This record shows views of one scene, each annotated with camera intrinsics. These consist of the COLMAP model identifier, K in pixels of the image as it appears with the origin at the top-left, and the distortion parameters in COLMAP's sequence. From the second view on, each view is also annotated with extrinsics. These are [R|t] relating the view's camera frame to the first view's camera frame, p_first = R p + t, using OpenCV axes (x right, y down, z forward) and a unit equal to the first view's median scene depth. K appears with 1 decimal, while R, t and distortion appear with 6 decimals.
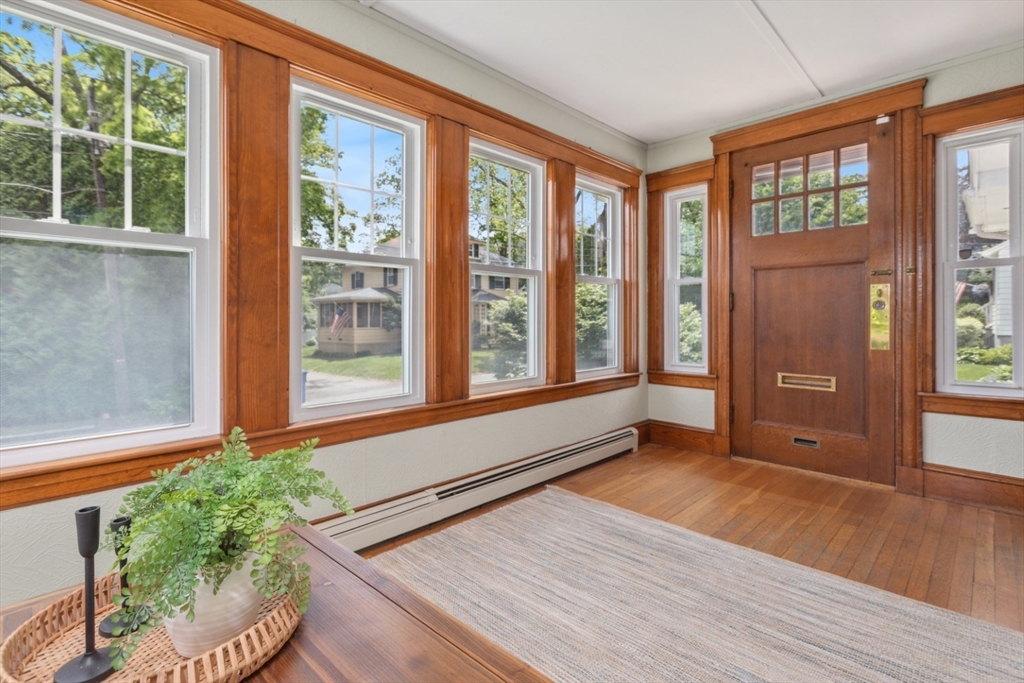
lens RADIAL K [[487.6, 0, 524.1], [0, 487.6, 319.9], [0, 0, 1]] dist [-0.001954, 0.001343]
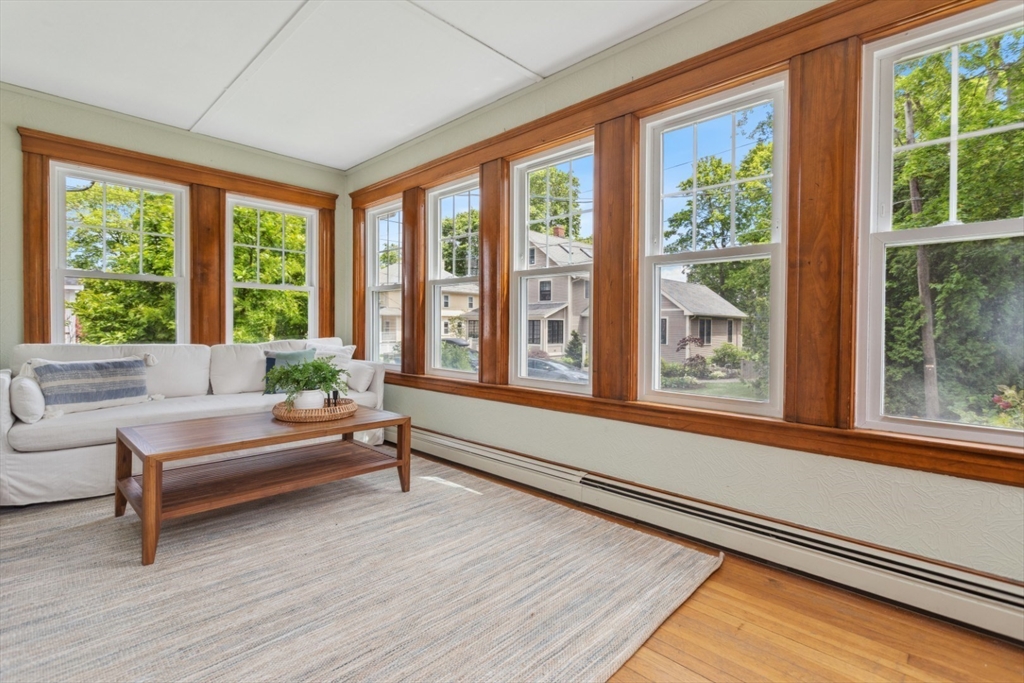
lens RADIAL K [[487.6, 0, 513.0], [0, 487.6, 332.2], [0, 0, 1]] dist [-0.001954, 0.001343]
pose [[-0.027759, 0.014514, -0.999509, 0.846425], [-0.002906, 0.999889, 0.014600, 0.013259], [0.999610, 0.003310, -0.027714, 0.806954]]
